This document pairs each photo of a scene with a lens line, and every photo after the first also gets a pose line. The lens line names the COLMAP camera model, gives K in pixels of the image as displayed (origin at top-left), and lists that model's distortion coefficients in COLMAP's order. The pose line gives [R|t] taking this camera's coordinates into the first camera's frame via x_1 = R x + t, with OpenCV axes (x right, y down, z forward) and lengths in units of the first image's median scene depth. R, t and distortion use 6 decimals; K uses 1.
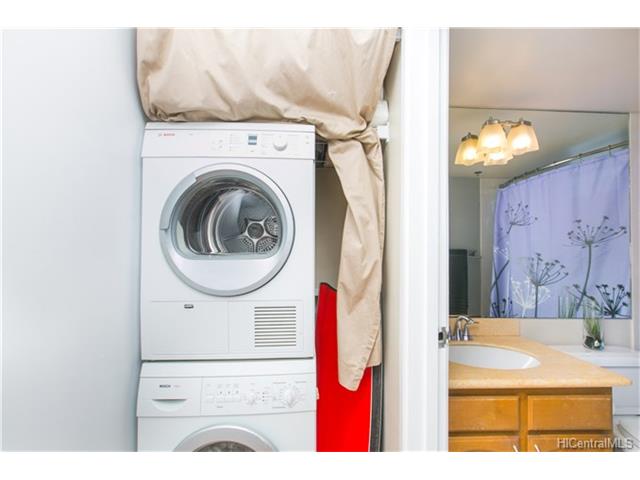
lens RADIAL K [[288.0, 0, 317.5], [0, 288.0, 241.2], [0, 0, 1]] dist [0.015592, 0.000559]
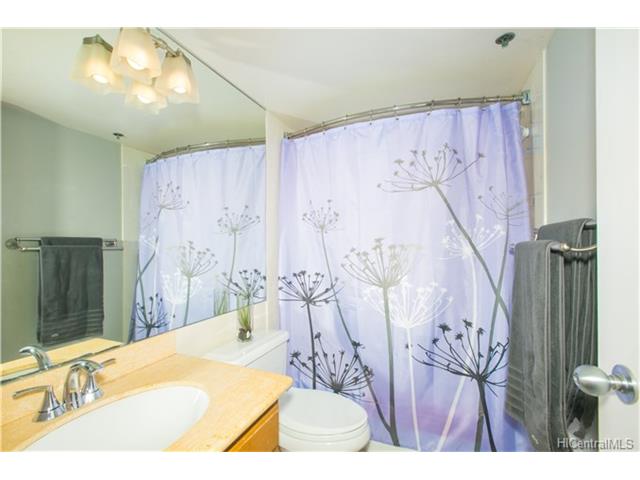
lens RADIAL K [[288.0, 0, 317.5], [0, 288.0, 241.2], [0, 0, 1]] dist [0.015592, 0.000559]
pose [[0.441906, -0.015158, 0.896933, 0.146259], [-0.025147, 0.999255, 0.029276, 0.006148], [-0.896709, -0.035492, 0.441196, 0.277683]]
